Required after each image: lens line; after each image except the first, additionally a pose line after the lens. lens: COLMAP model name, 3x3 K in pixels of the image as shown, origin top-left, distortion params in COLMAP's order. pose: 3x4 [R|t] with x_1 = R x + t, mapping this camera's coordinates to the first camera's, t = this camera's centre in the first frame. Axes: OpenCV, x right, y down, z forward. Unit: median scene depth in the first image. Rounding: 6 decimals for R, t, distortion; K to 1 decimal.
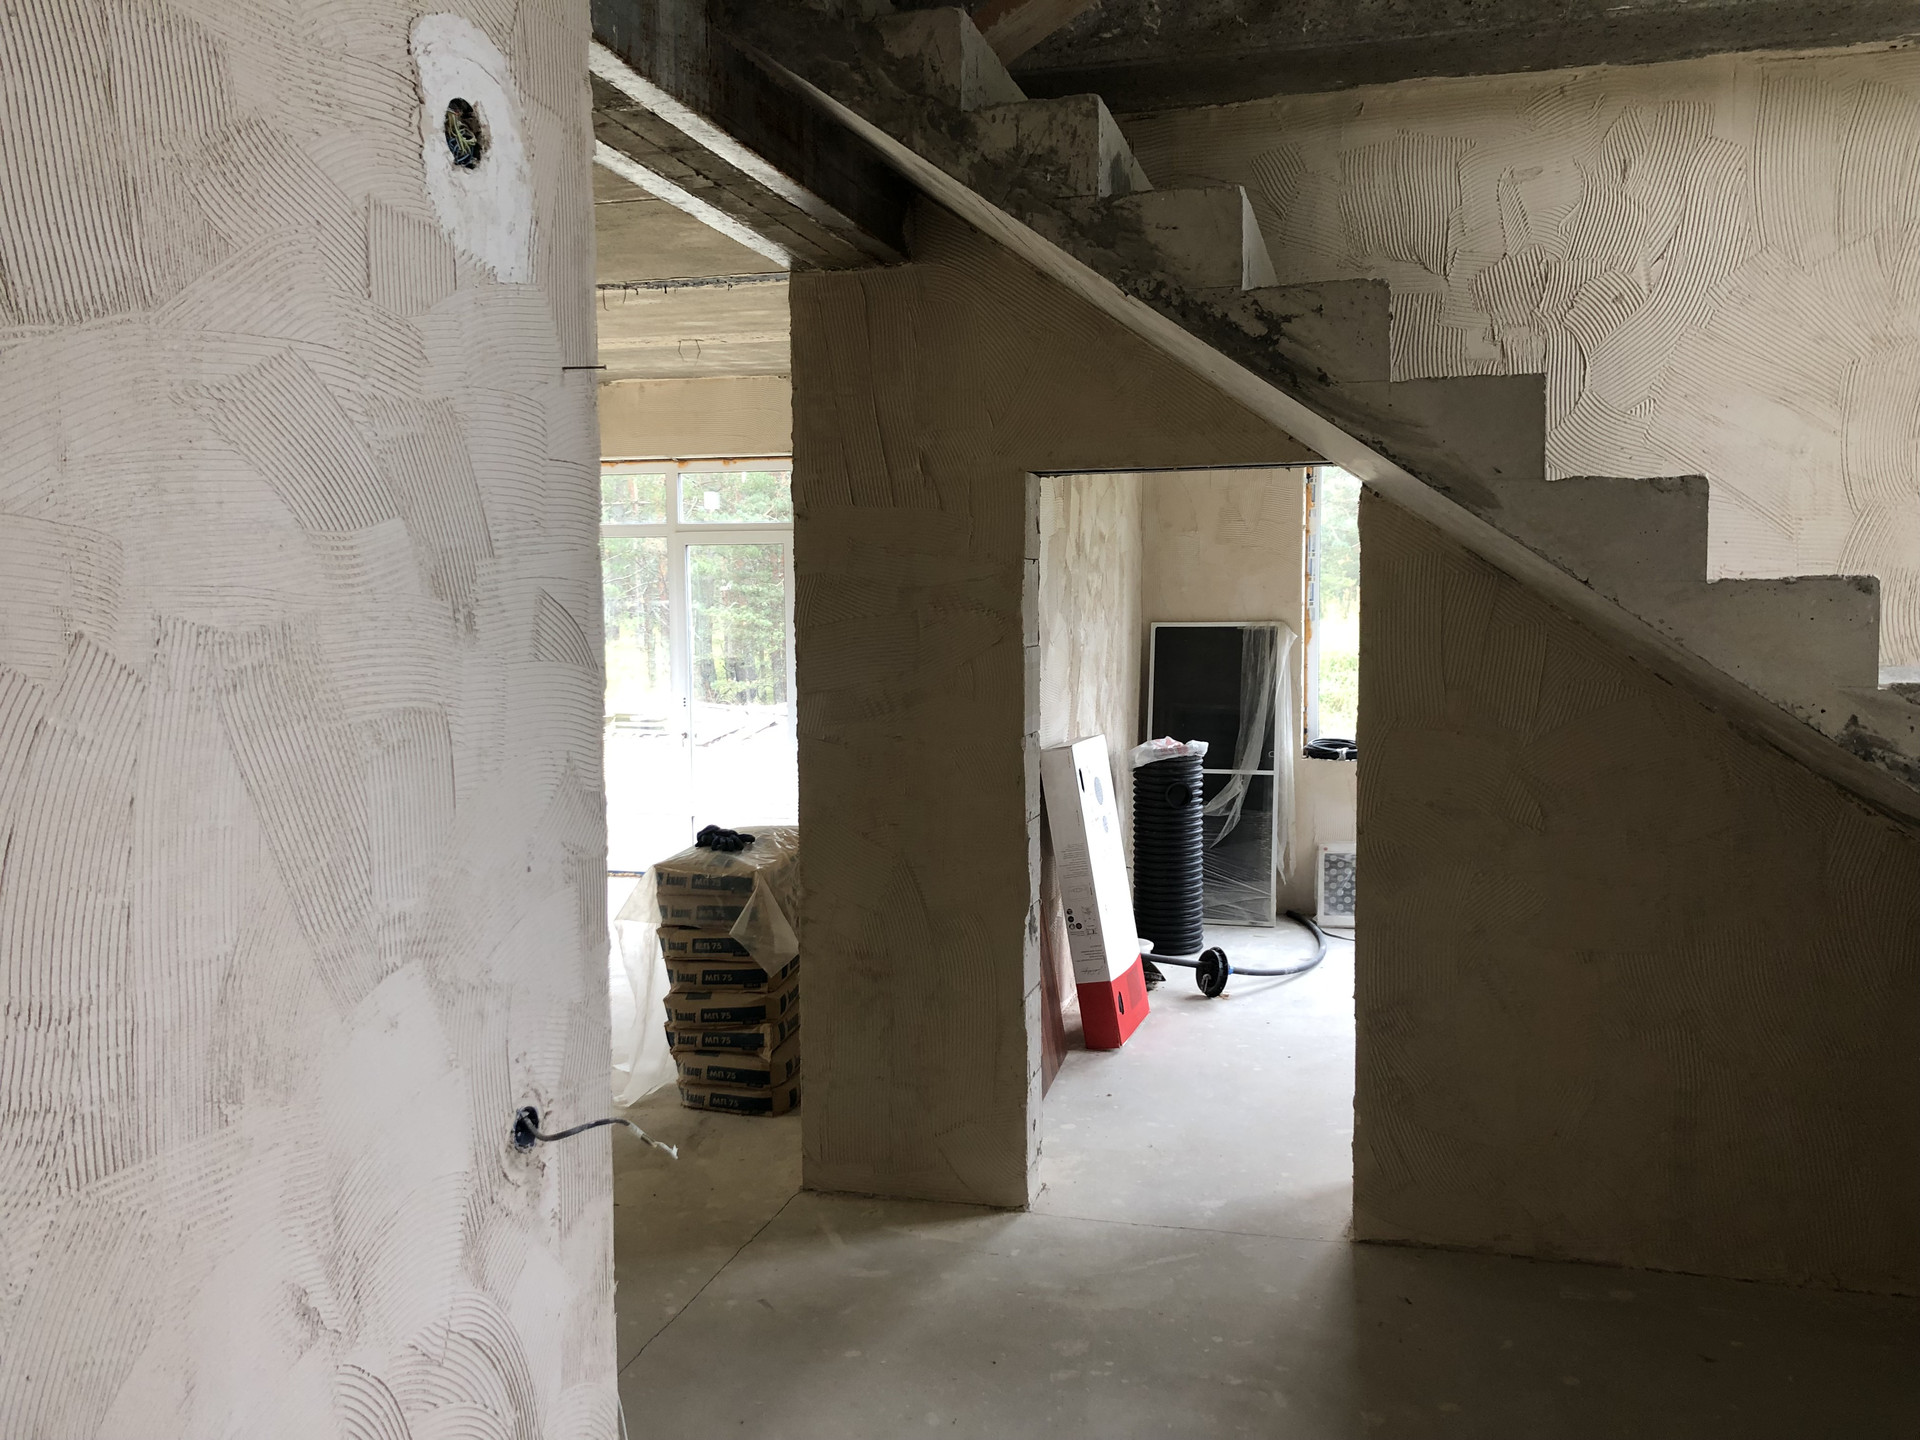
lens RADIAL K [[1565.9, 0, 960.0], [0, 1565.9, 720.0], [0, 0, 1]] dist [0.003192, 0.001294]
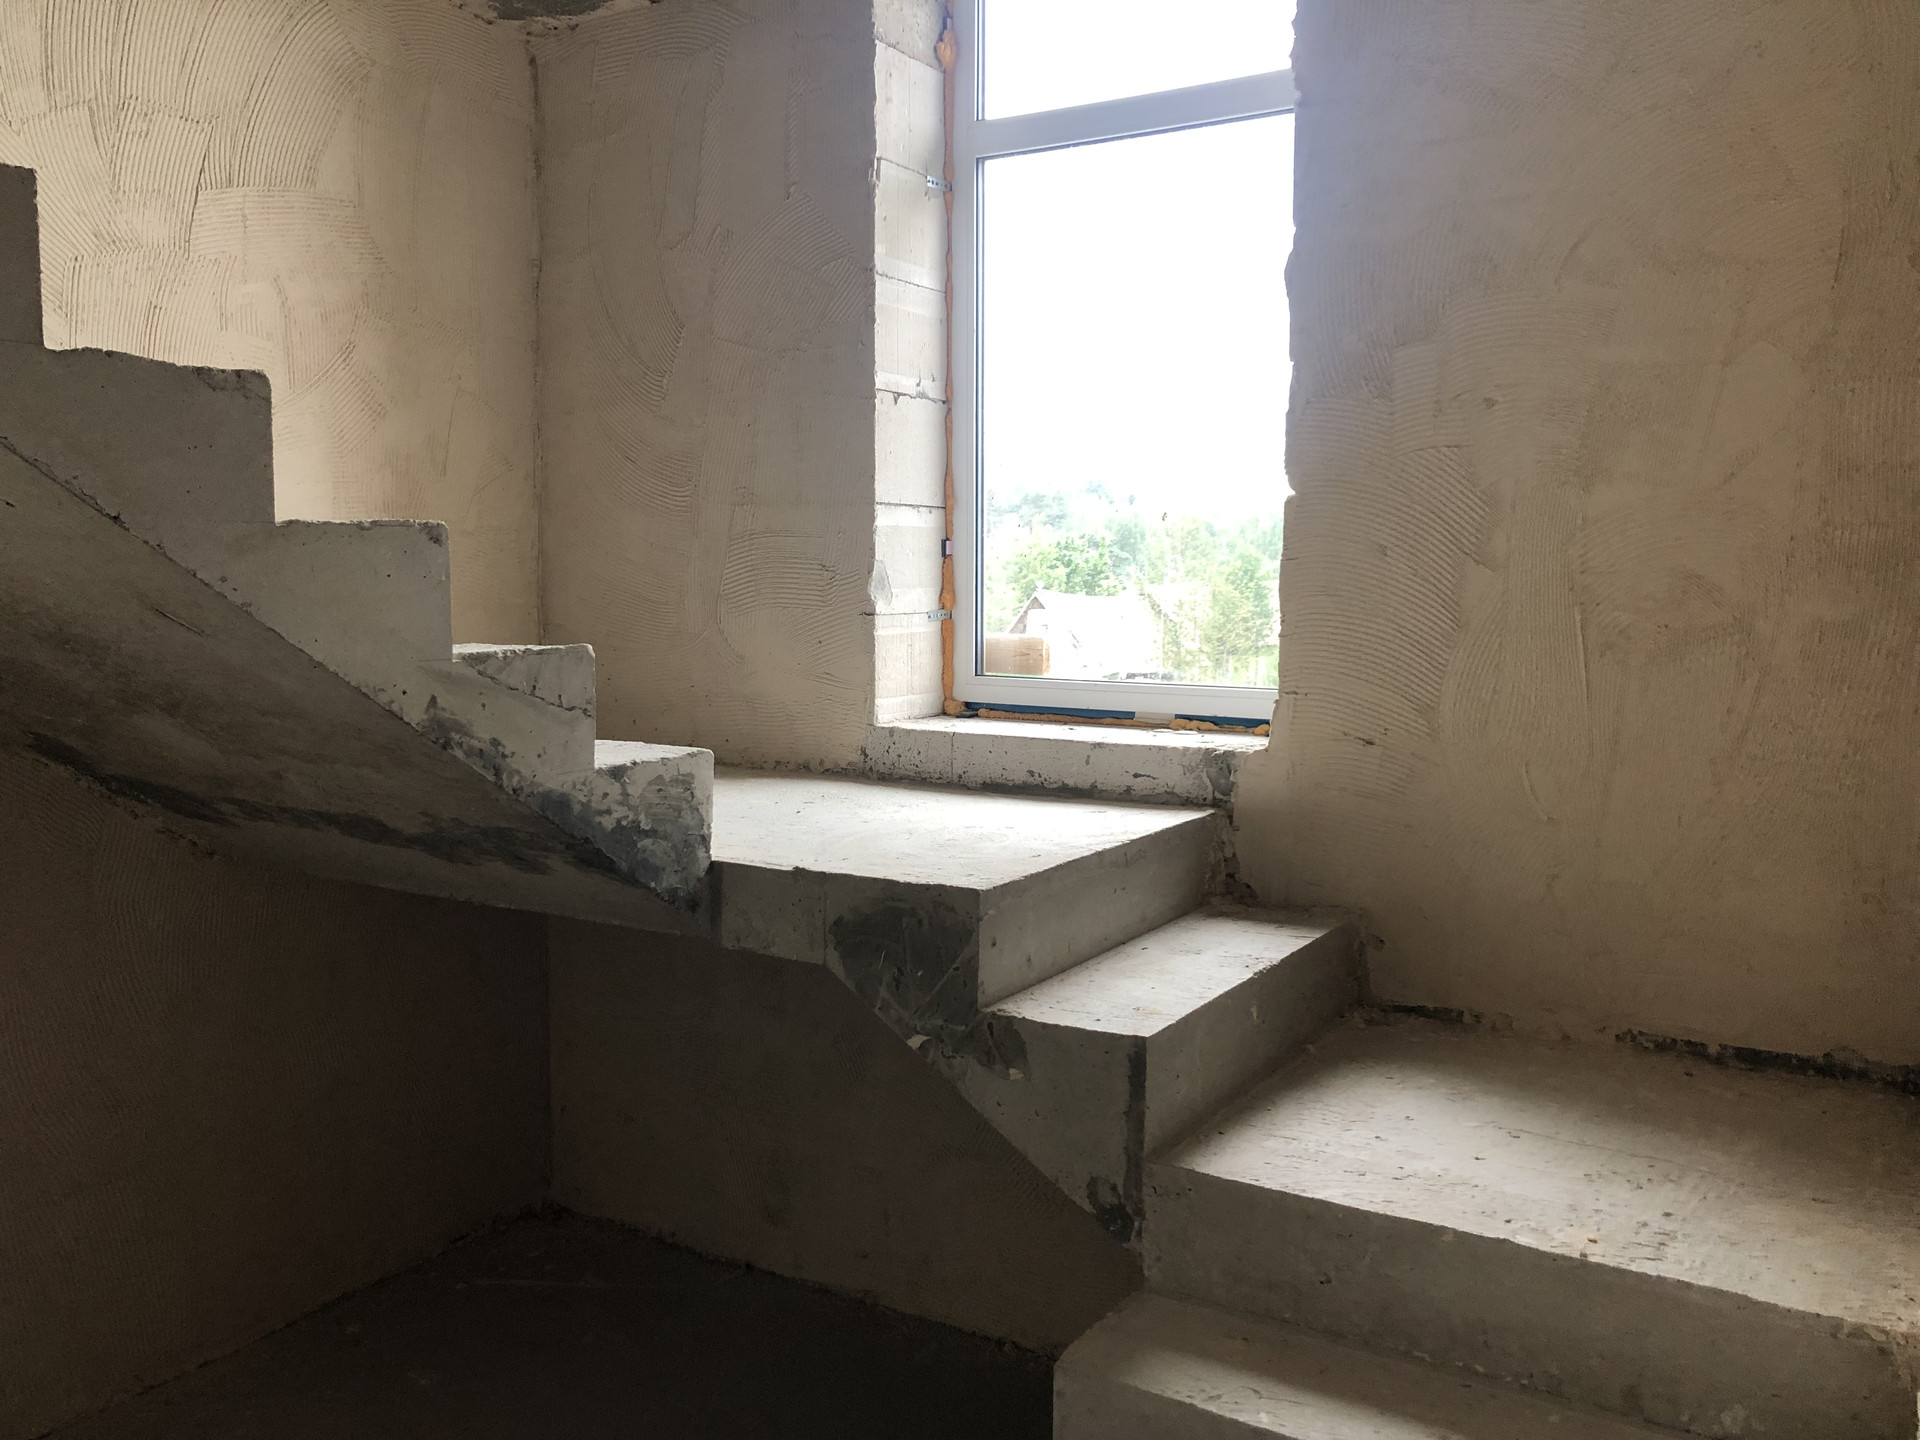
lens RADIAL K [[1565.9, 0, 960.0], [0, 1565.9, 720.0], [0, 0, 1]] dist [0.003192, 0.001294]
pose [[0.301488, -0.086817, 0.949509, -0.116353], [0.065123, 0.995395, 0.070334, -0.029221], [-0.951243, 0.040630, 0.305754, 0.490140]]
